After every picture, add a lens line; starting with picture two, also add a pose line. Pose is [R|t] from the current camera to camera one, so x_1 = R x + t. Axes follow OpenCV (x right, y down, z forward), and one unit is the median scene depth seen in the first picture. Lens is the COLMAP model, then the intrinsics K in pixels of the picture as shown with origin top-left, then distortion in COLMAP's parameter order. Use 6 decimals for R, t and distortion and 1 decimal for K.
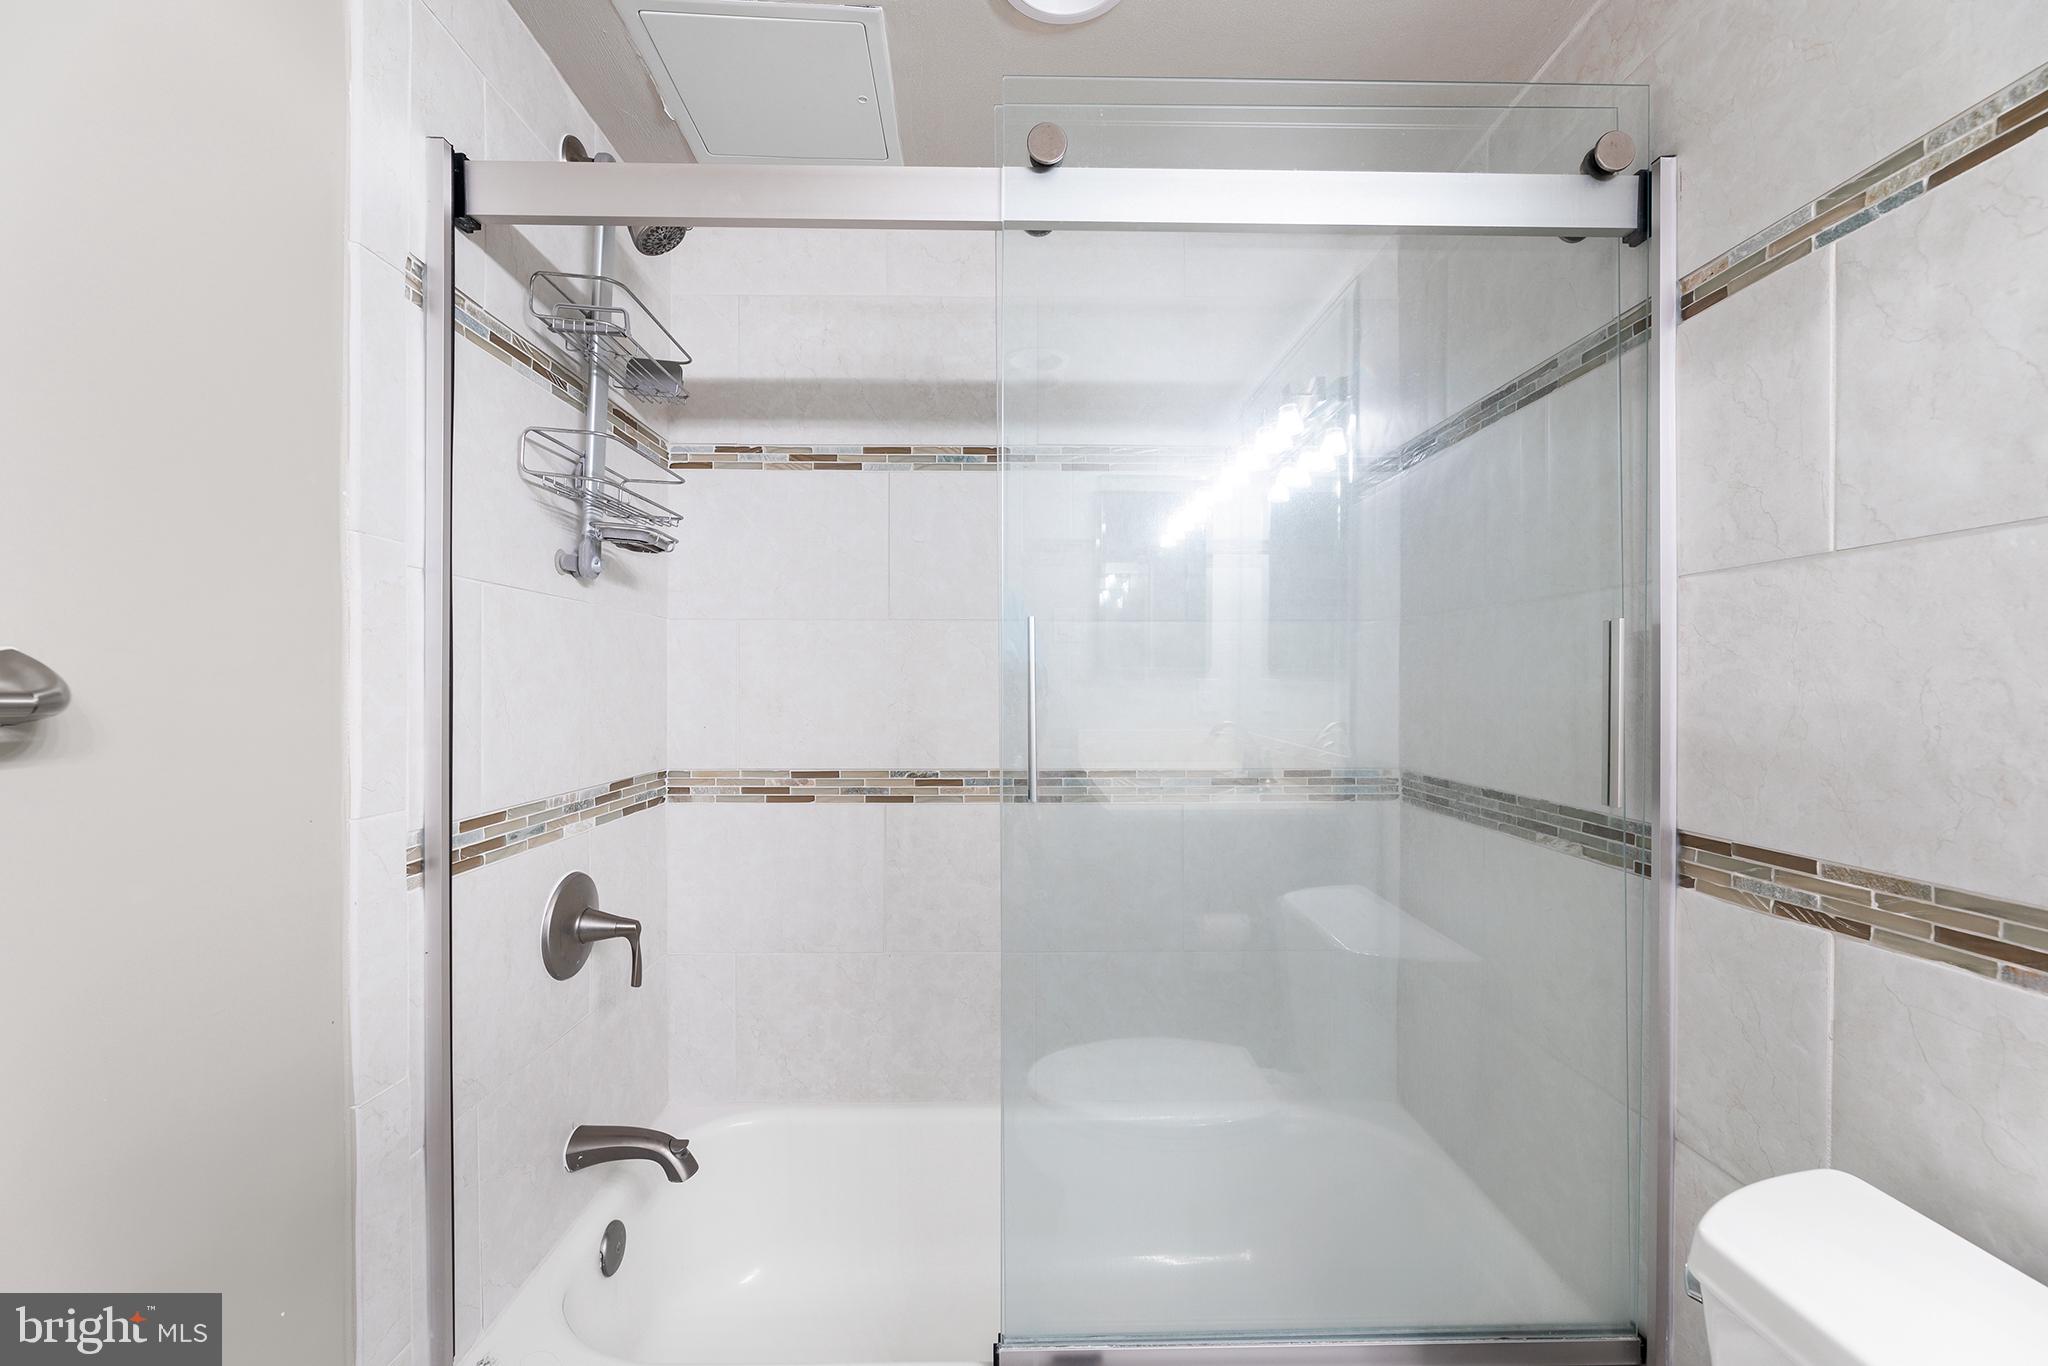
lens RADIAL K [[845.6, 0, 1020.3], [0, 845.6, 687.0], [0, 0, 1]] dist [0.001952, -0.000710]
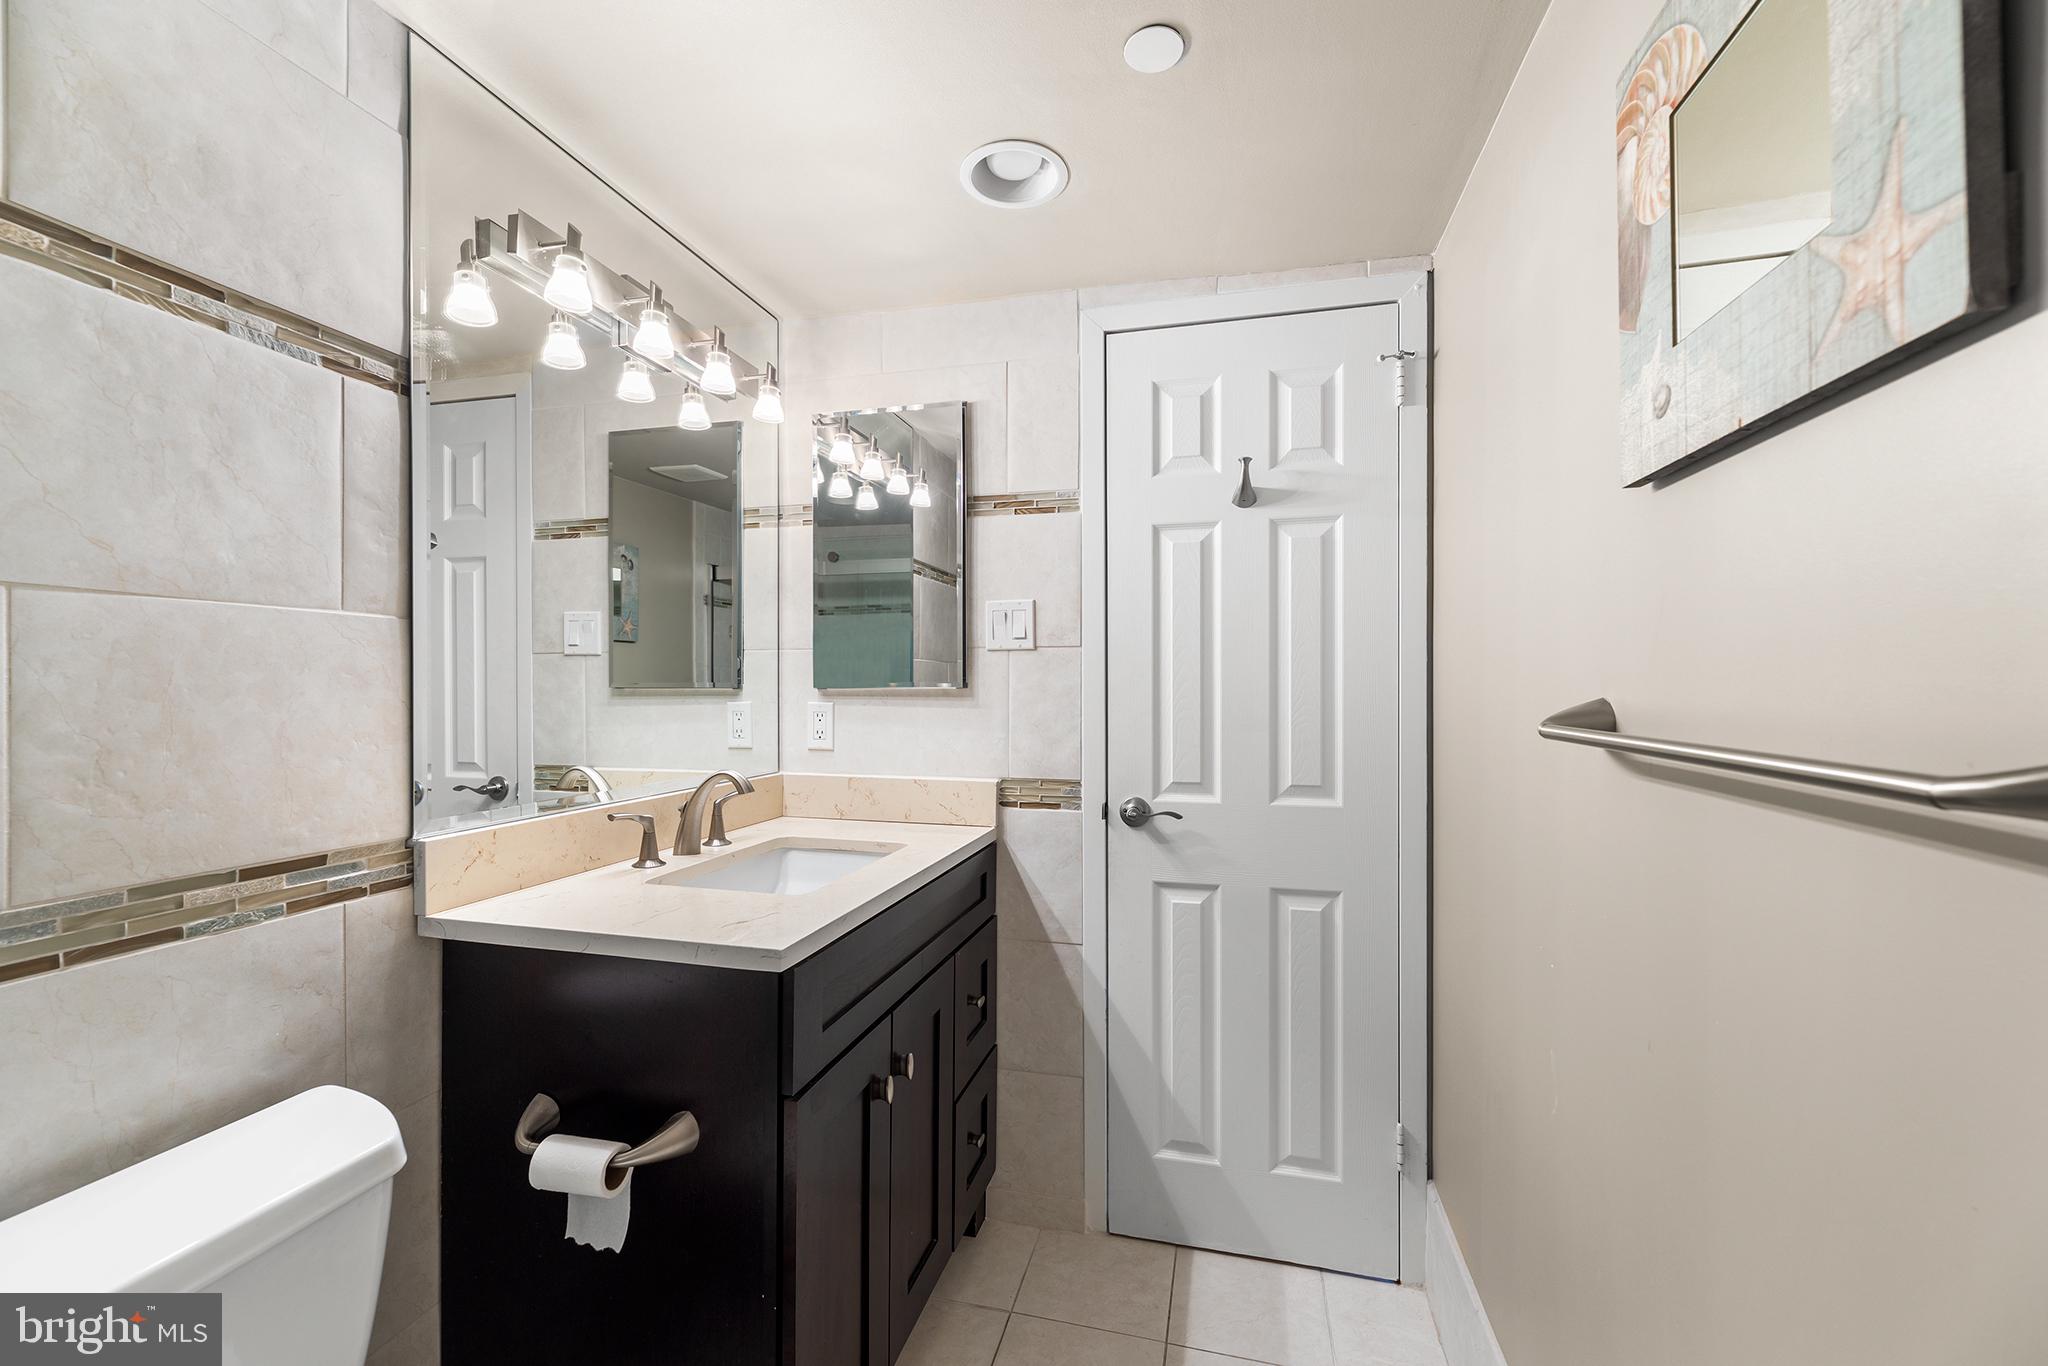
lens RADIAL K [[845.6, 0, 1022.7], [0, 845.6, 682.8], [0, 0, 1]] dist [0.001952, -0.000710]
pose [[0.959501, -0.003583, -0.281683, 2.143166], [0.002892, 0.999992, -0.002869, -0.005675], [0.281691, 0.001938, 0.959503, -2.806041]]
